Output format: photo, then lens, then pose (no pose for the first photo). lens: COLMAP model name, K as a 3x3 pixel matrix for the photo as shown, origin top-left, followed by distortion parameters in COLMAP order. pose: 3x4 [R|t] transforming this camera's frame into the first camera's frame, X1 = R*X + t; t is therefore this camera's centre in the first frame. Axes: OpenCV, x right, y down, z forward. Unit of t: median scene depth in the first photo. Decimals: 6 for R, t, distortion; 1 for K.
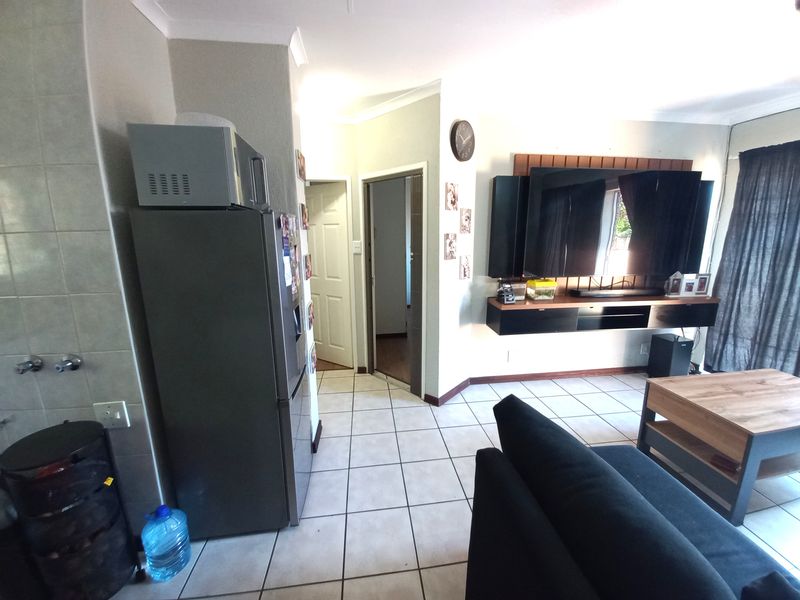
lens RADIAL K [[316.6, 0, 407.1], [0, 316.6, 295.5], [0, 0, 1]] dist [0.001133, -0.005100]
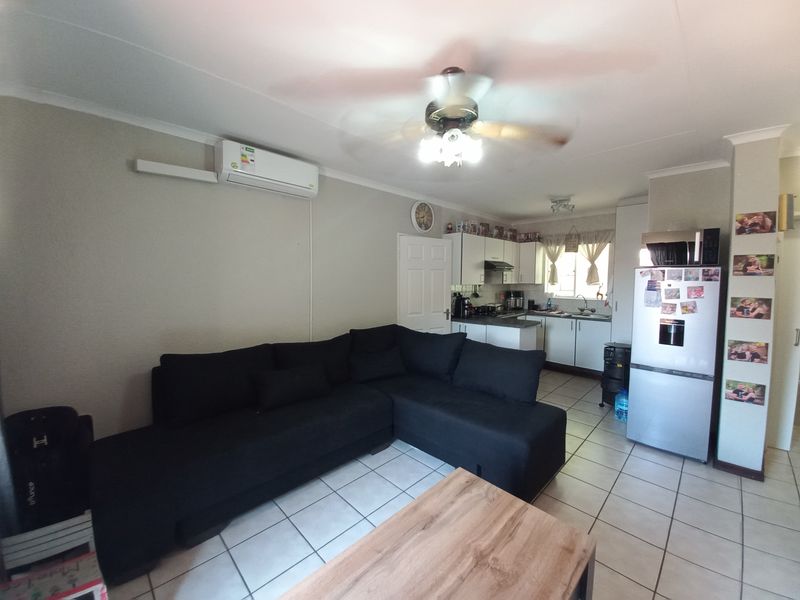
lens RADIAL K [[316.6, 0, 400.2], [0, 316.6, 298.8], [0, 0, 1]] dist [0.001133, -0.005100]
pose [[-0.803894, 0.036210, -0.593669, 0.976666], [-0.116311, 0.969302, 0.216620, -0.160819], [0.583289, 0.243190, -0.775005, 0.816491]]
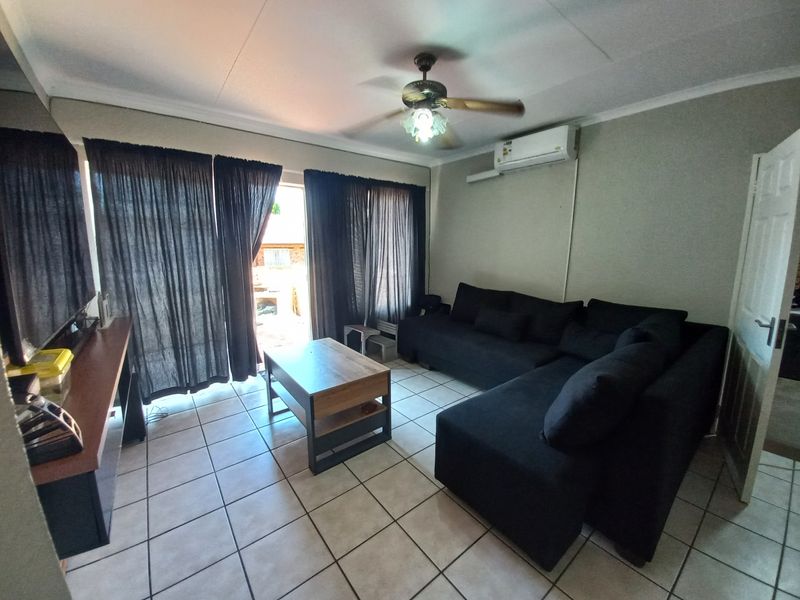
lens RADIAL K [[316.6, 0, 403.5], [0, 316.6, 297.9], [0, 0, 1]] dist [0.001133, -0.005100]
pose [[-0.505594, -0.140860, 0.851195, -0.091442], [0.164389, 0.952781, 0.255314, -0.140205], [-0.846966, 0.269012, -0.458564, 0.812199]]
